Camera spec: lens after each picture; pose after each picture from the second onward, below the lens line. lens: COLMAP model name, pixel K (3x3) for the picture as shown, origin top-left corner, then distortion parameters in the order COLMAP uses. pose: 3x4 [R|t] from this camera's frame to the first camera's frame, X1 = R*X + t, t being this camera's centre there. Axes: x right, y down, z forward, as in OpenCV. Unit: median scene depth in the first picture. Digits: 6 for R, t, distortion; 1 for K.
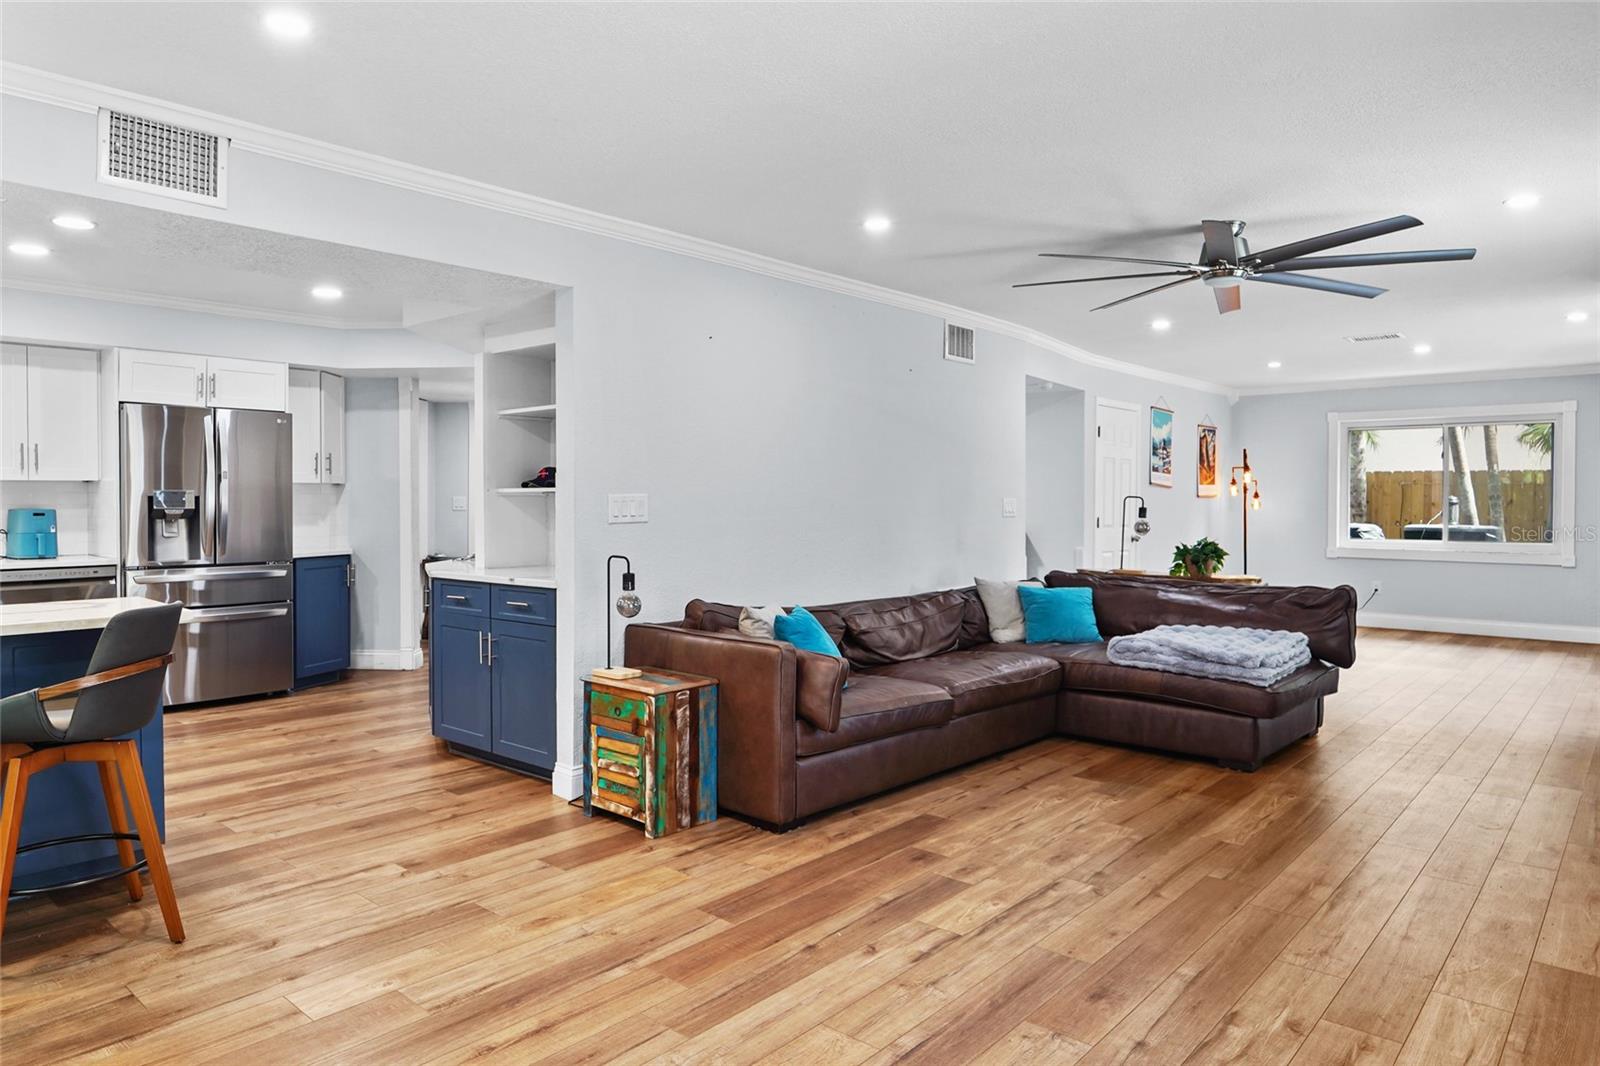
lens RADIAL K [[1018.8, 0, 793.9], [0, 1018.8, 505.9], [0, 0, 1]] dist [-0.019207, -0.001264]
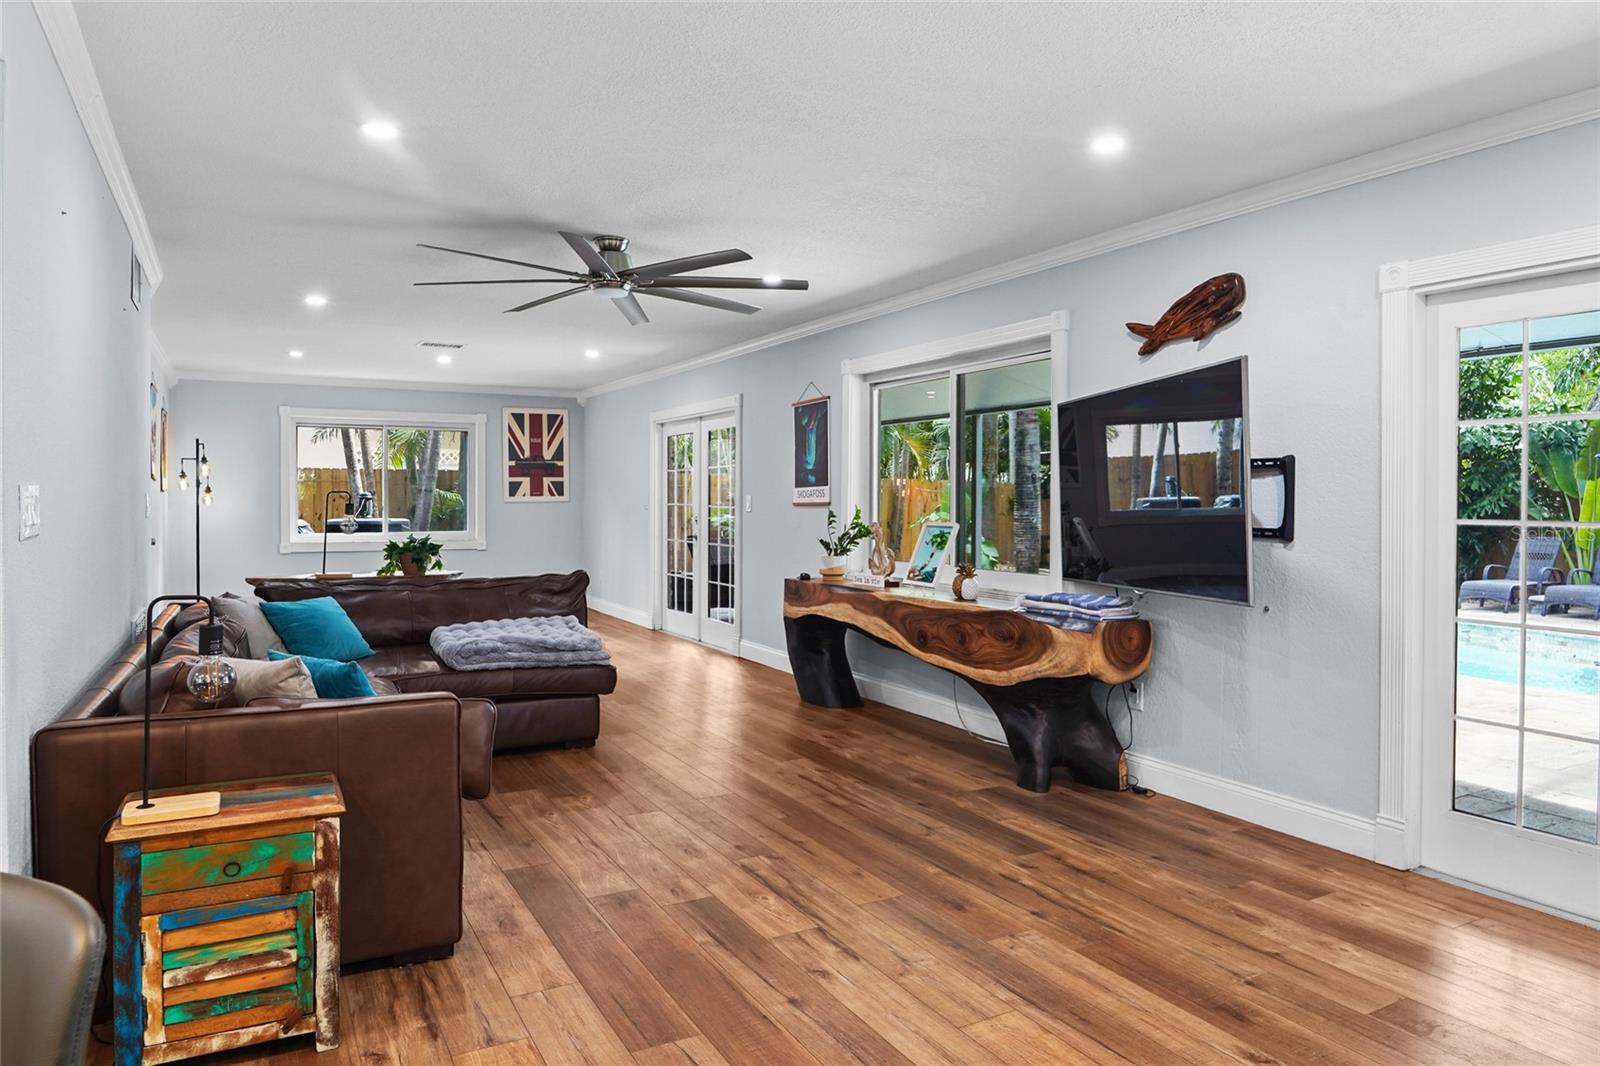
lens RADIAL K [[1018.8, 0, 789.2], [0, 1018.8, 517.6], [0, 0, 1]] dist [-0.019207, -0.001264]
pose [[0.329218, -0.018128, 0.944080, -0.615659], [0.002732, 0.999830, 0.018246, -0.001991], [-0.944250, -0.003427, 0.329212, 0.542167]]
